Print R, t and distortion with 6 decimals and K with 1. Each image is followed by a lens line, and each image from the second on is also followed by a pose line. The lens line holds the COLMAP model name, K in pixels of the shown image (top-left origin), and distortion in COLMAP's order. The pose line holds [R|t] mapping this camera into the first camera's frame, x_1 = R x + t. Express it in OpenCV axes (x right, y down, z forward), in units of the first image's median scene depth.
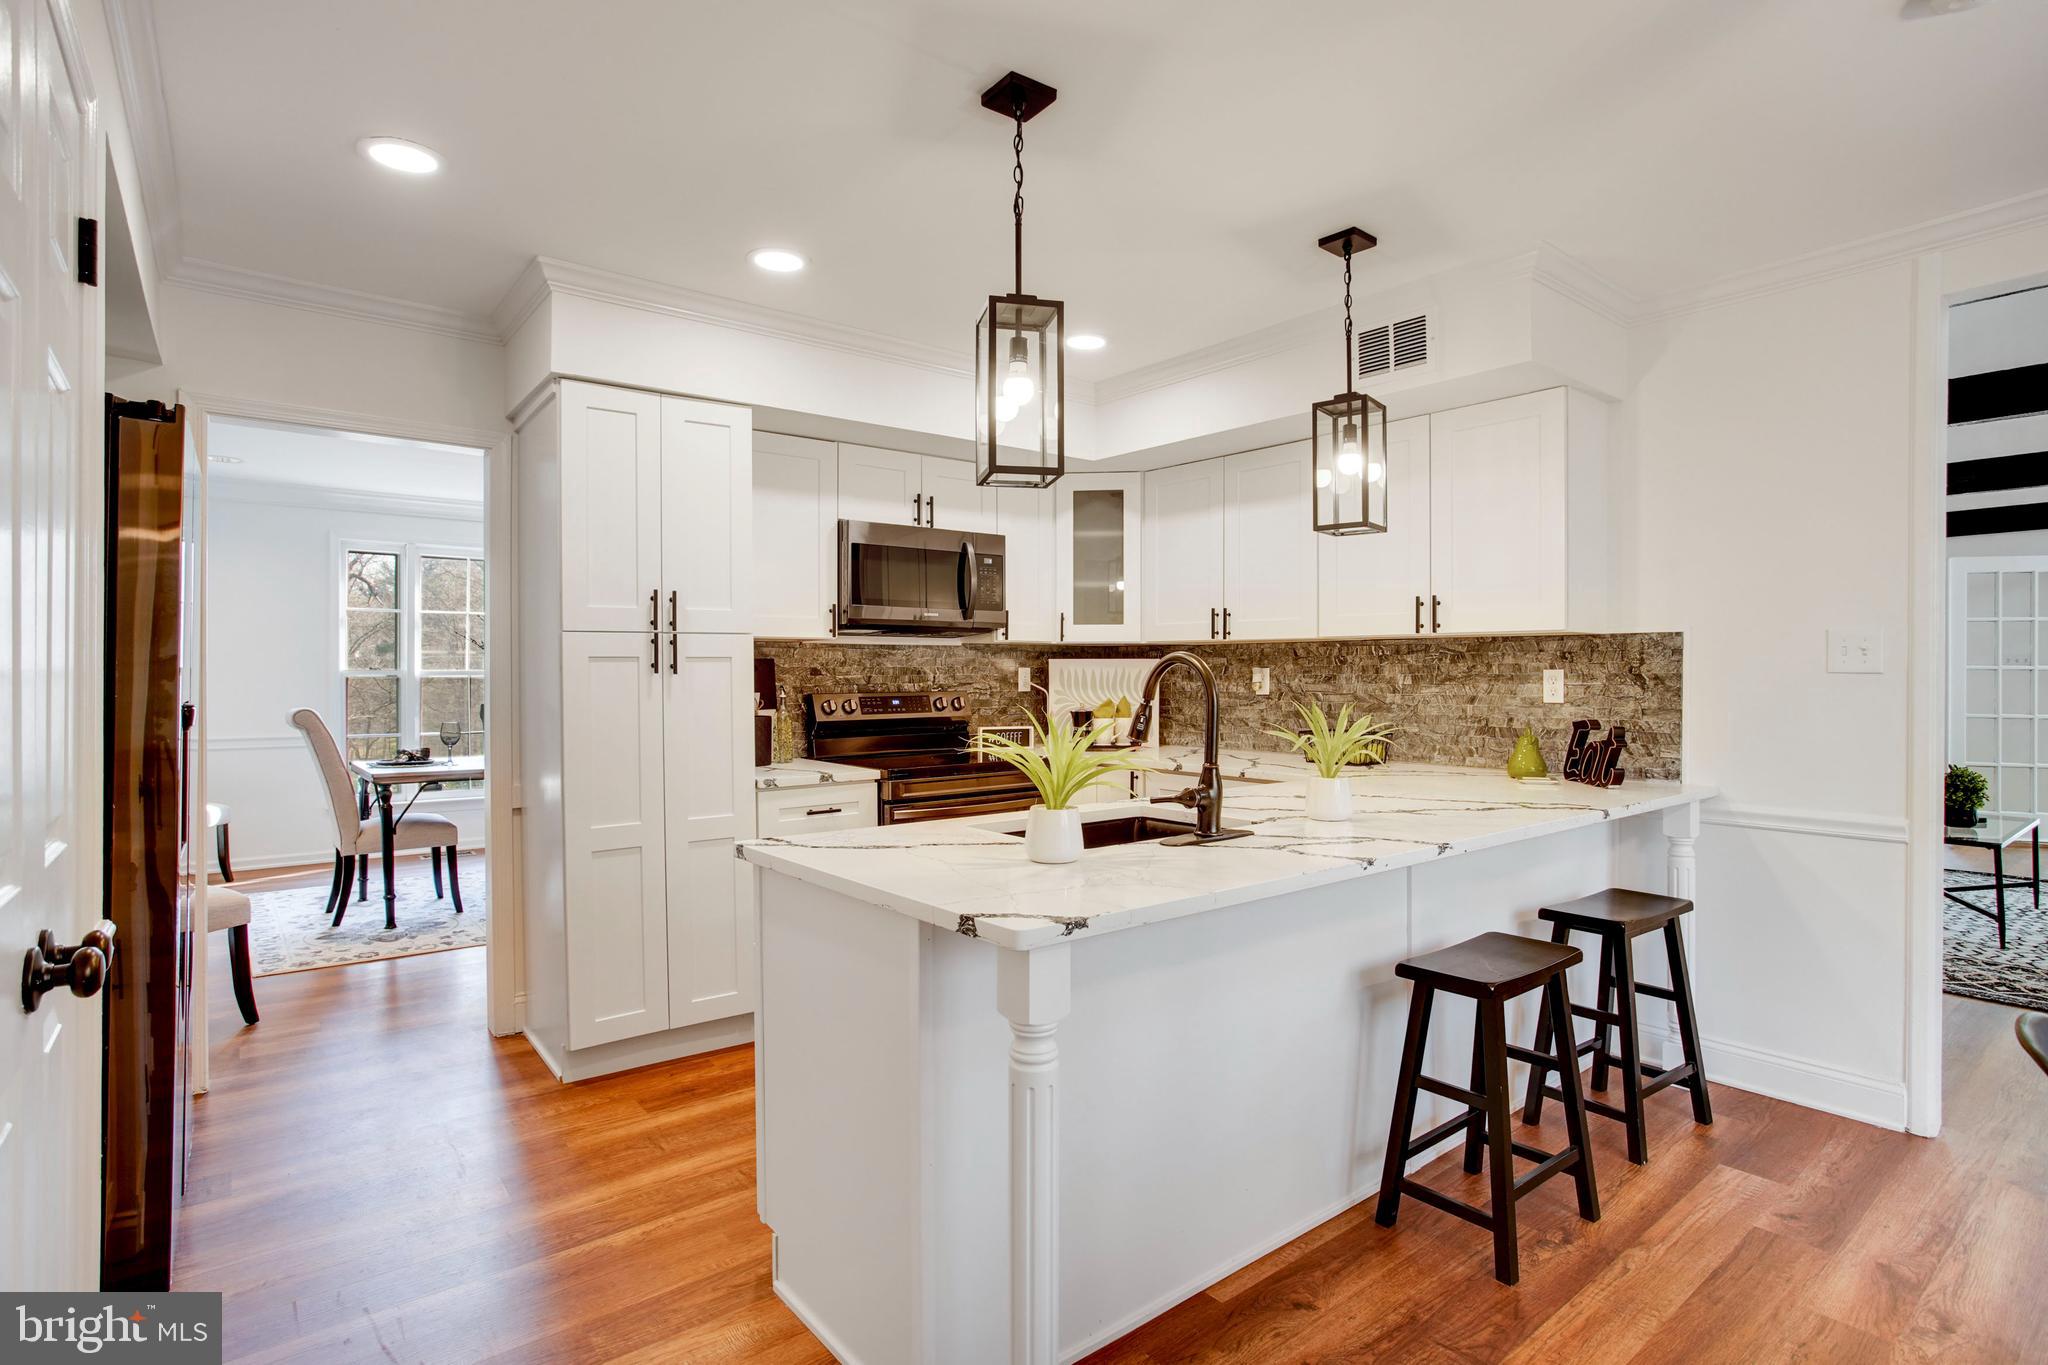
lens RADIAL K [[1027.4, 0, 1034.9], [0, 1027.4, 679.4], [0, 0, 1]] dist [-0.031385, 0.014000]
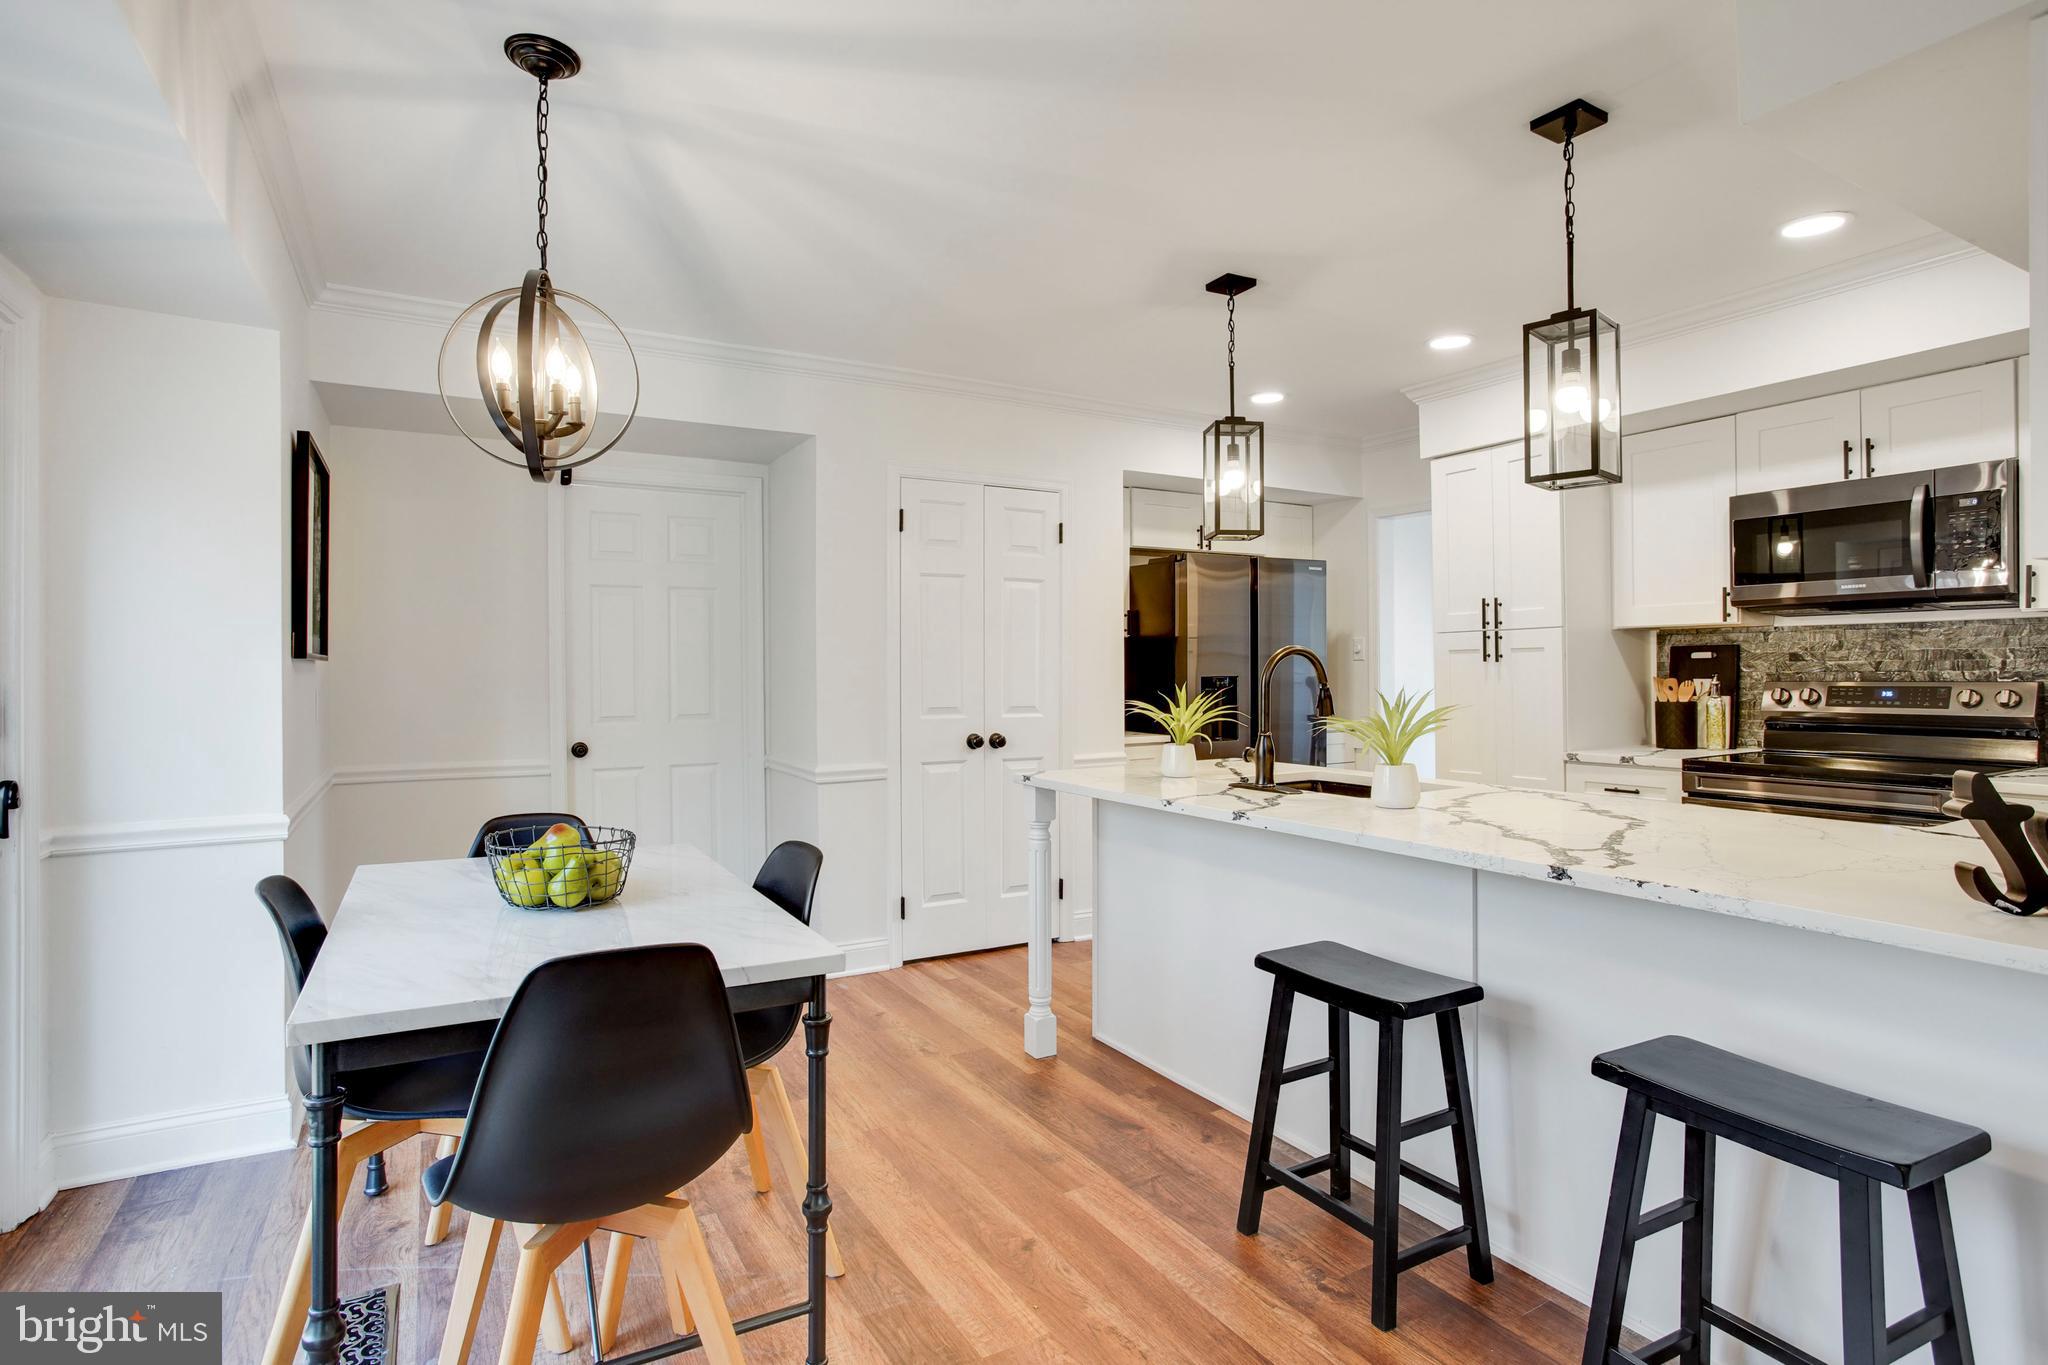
lens RADIAL K [[1027.4, 0, 1022.4], [0, 1027.4, 662.1], [0, 0, 1]] dist [-0.031385, 0.014000]
pose [[-0.153126, -0.000580, -0.988206, 0.777111], [0.002193, 0.999997, -0.000926, -0.003722], [0.988204, -0.002309, -0.153124, 0.462326]]
